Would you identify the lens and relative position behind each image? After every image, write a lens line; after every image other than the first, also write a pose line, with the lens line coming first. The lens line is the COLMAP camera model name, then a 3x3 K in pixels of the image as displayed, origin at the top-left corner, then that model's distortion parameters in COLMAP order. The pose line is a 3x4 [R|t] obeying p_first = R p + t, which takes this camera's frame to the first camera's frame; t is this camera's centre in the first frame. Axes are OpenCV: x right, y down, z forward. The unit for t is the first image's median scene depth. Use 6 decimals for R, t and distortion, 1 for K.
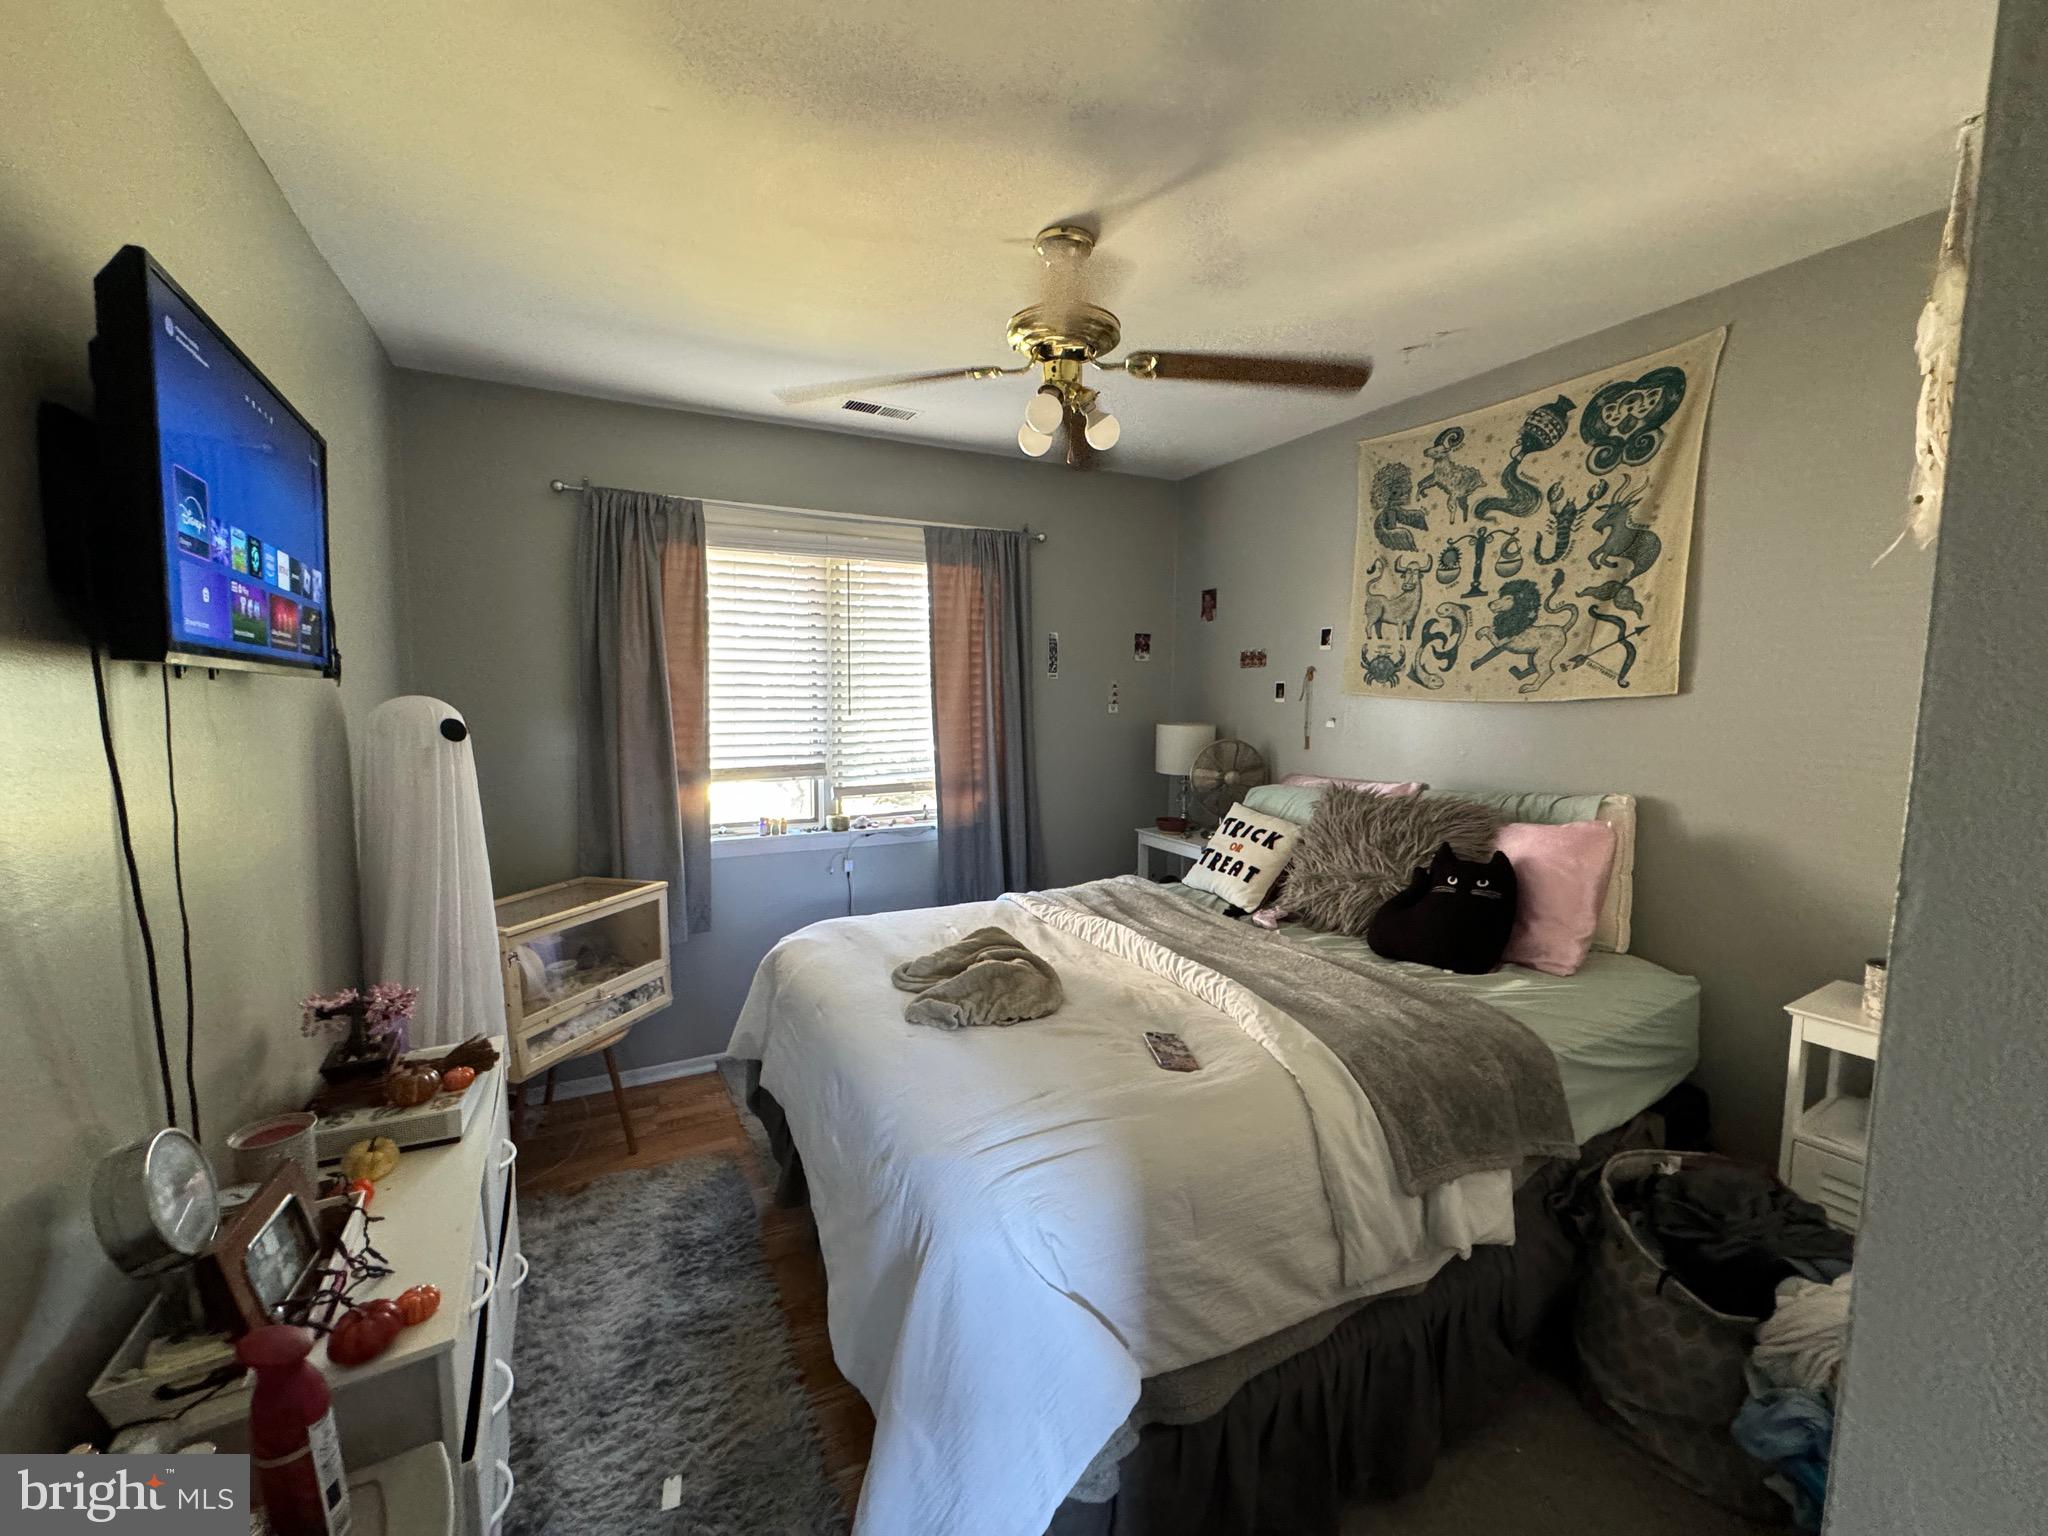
lens RADIAL K [[817.1, 0, 1019.5], [0, 817.1, 765.2], [0, 0, 1]] dist [-0.003111, 0.000517]
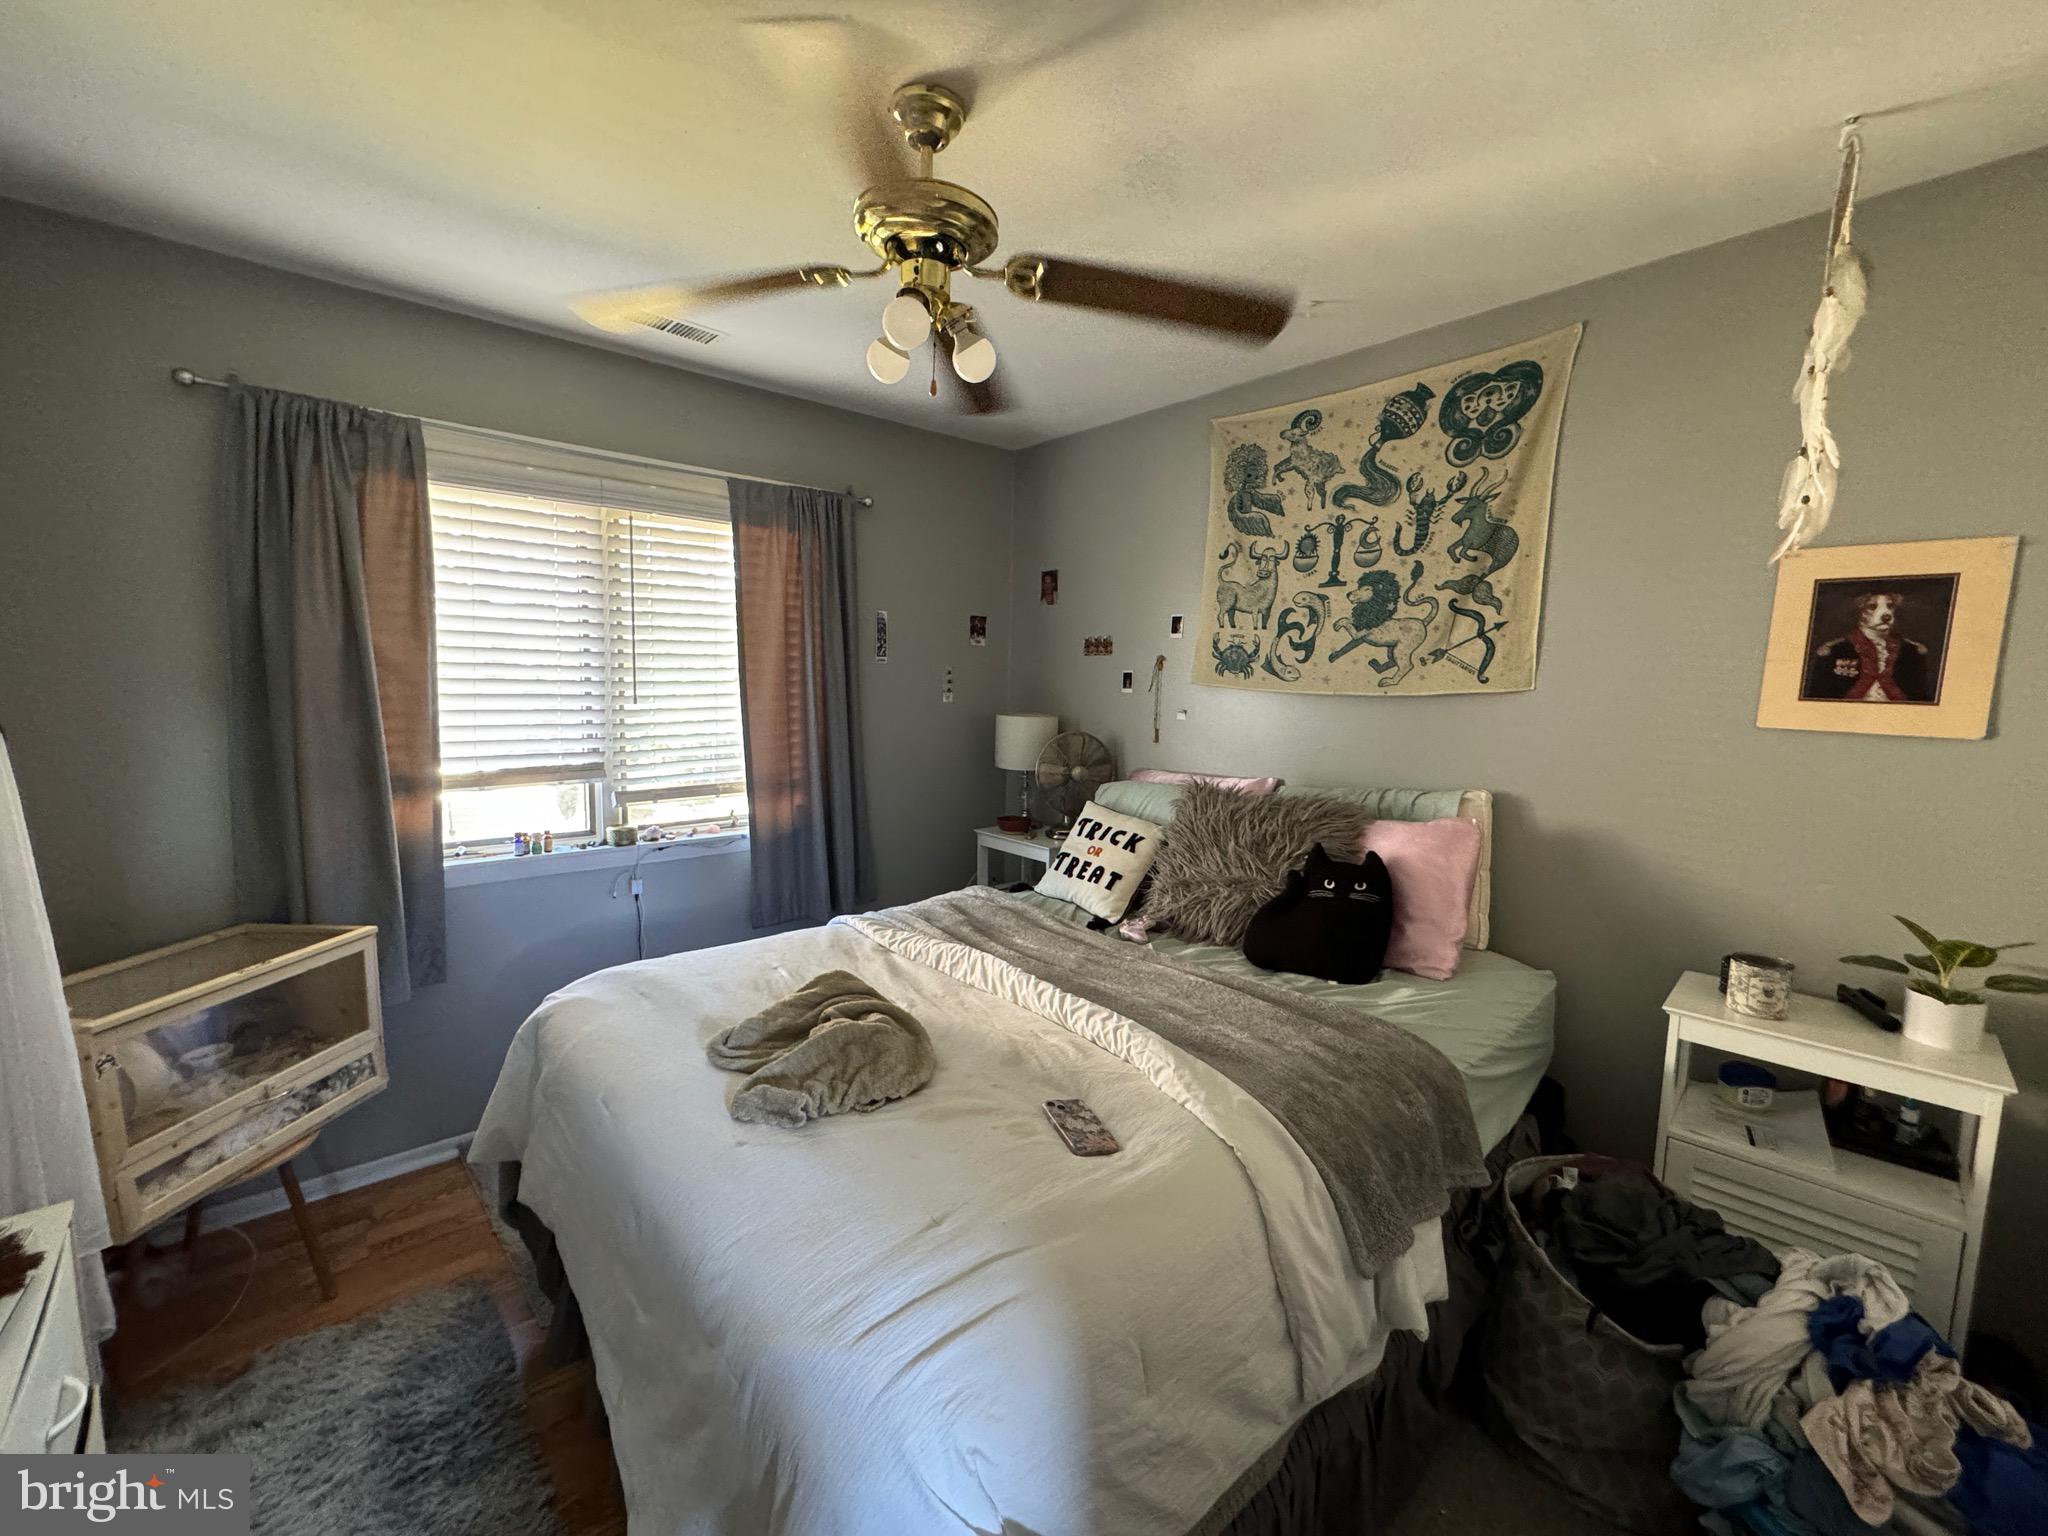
lens RADIAL K [[817.1, 0, 1022.3], [0, 817.1, 766.5], [0, 0, 1]] dist [-0.003111, 0.000517]
pose [[0.970407, -0.011977, 0.241180, -0.043758], [0.007500, 0.999782, 0.019469, -0.016554], [-0.241361, -0.017084, 0.970285, 0.165122]]
